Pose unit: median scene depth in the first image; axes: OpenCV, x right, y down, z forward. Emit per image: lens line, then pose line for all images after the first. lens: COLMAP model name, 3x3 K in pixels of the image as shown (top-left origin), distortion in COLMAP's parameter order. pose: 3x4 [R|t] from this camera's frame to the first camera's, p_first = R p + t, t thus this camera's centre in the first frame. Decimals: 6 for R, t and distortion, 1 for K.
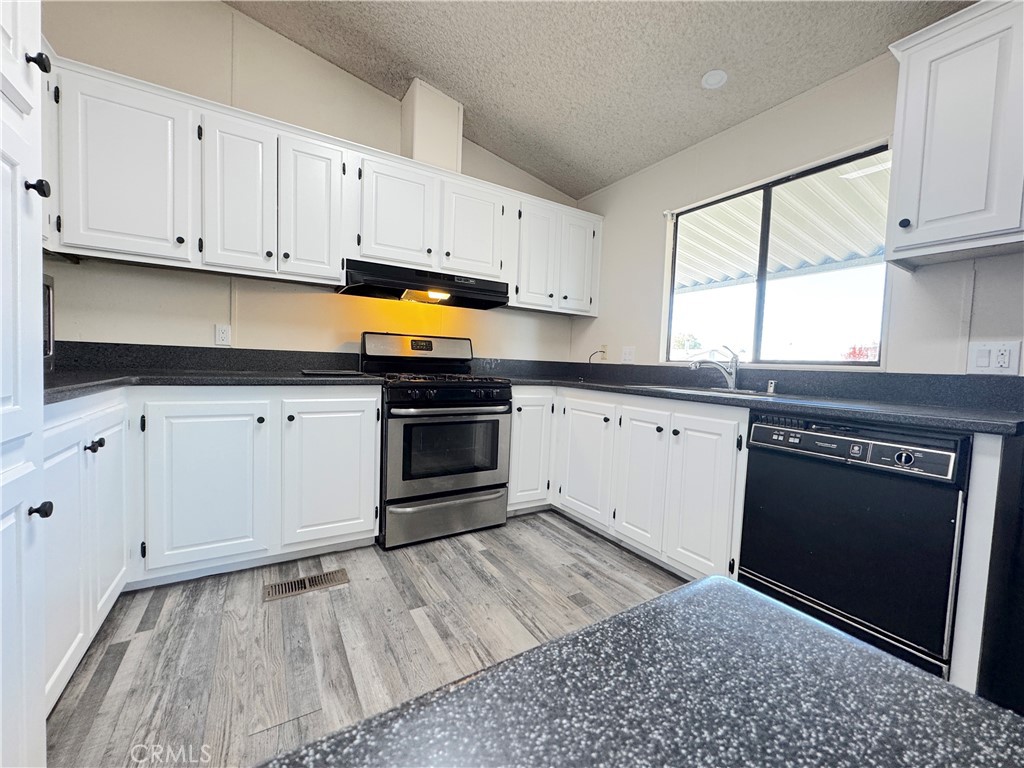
lens RADIAL K [[407.2, 0, 510.7], [0, 407.2, 384.3], [0, 0, 1]] dist [-0.002041, -0.000096]
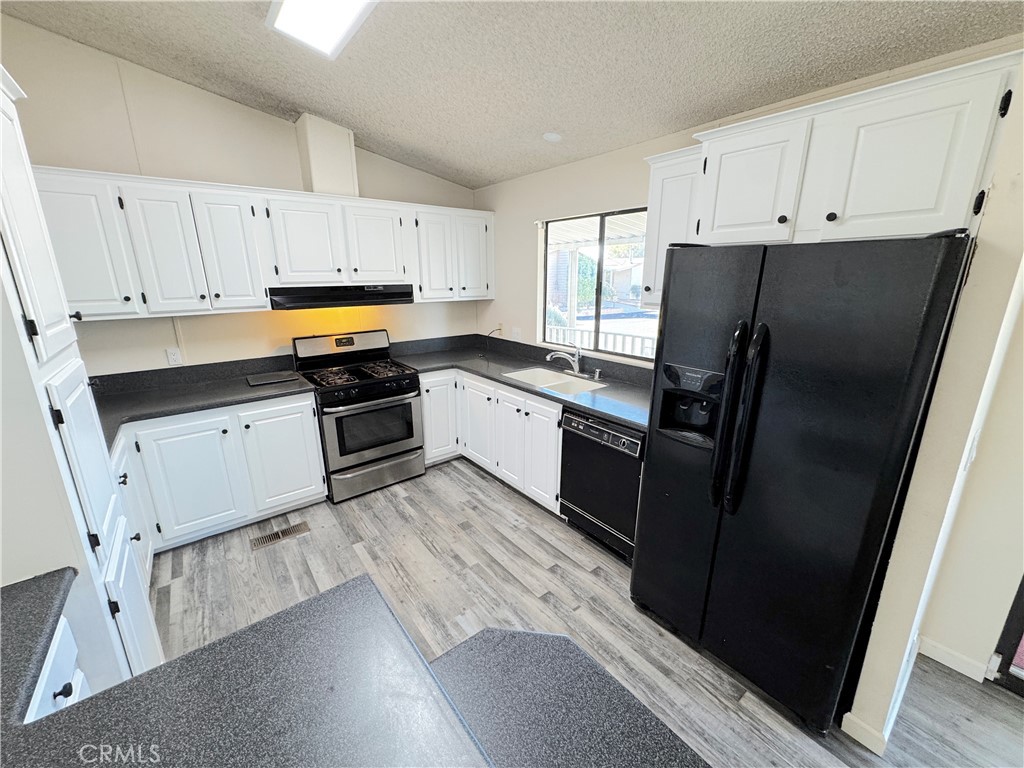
lens RADIAL K [[407.2, 0, 510.6], [0, 407.2, 384.7], [0, 0, 1]] dist [-0.002041, -0.000096]
pose [[0.992325, -0.071163, 0.101130, 0.182491], [0.047807, 0.975003, 0.216988, -0.269240], [-0.114044, -0.210488, 0.970922, -0.346866]]
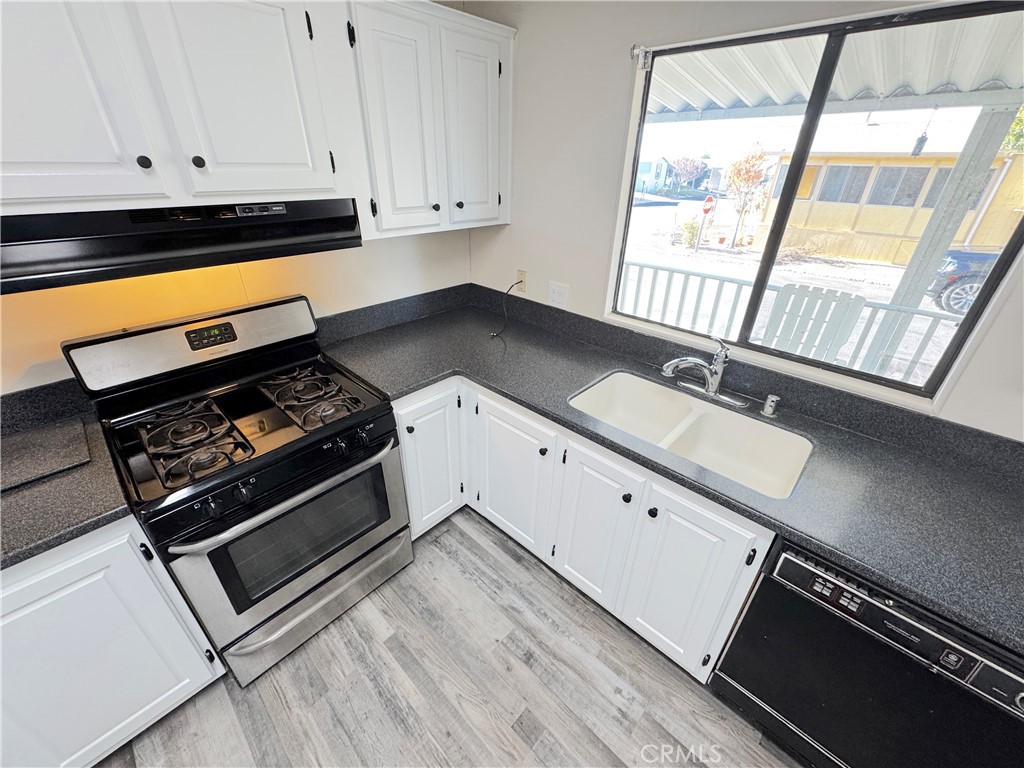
lens RADIAL K [[407.2, 0, 510.5], [0, 407.2, 383.6], [0, 0, 1]] dist [-0.002041, -0.000096]
pose [[0.963743, -0.145153, 0.223897, 0.047517], [0.032002, 0.895913, 0.443076, -0.340290], [-0.264906, -0.419846, 0.868075, 0.495326]]
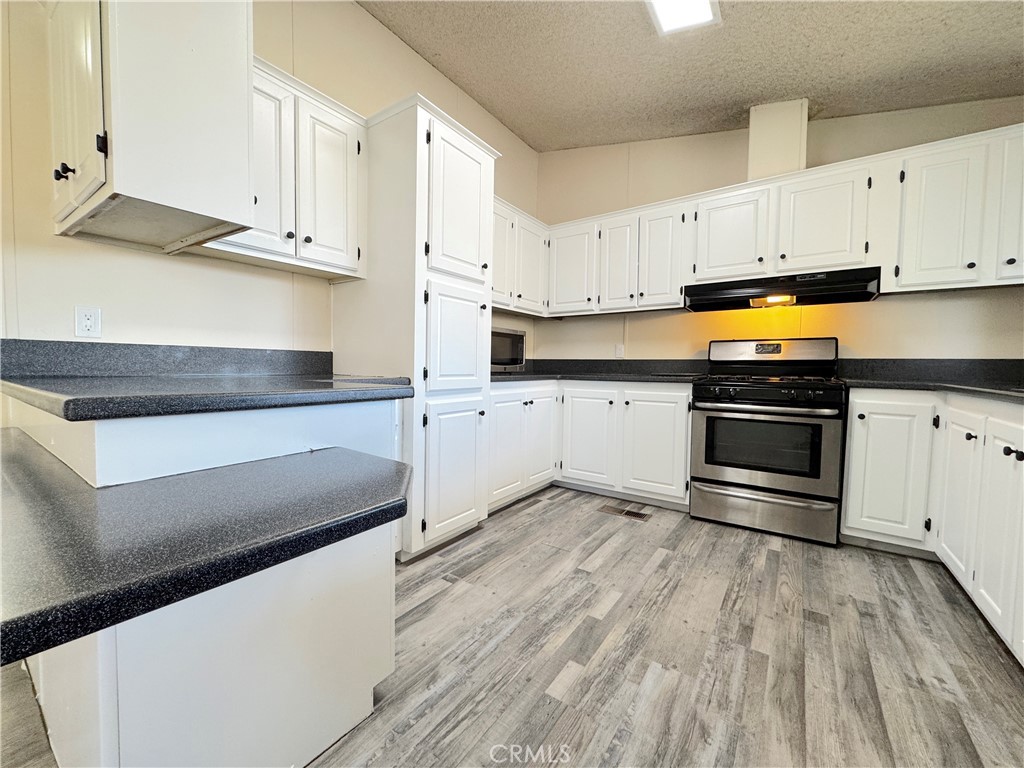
lens RADIAL K [[407.2, 0, 510.5], [0, 407.2, 384.1], [0, 0, 1]] dist [-0.002041, -0.000096]
pose [[0.396160, 0.008871, -0.918139, 0.594783], [-0.043985, 0.998989, -0.009327, 0.040314], [0.917127, 0.044080, 0.396150, -0.002991]]
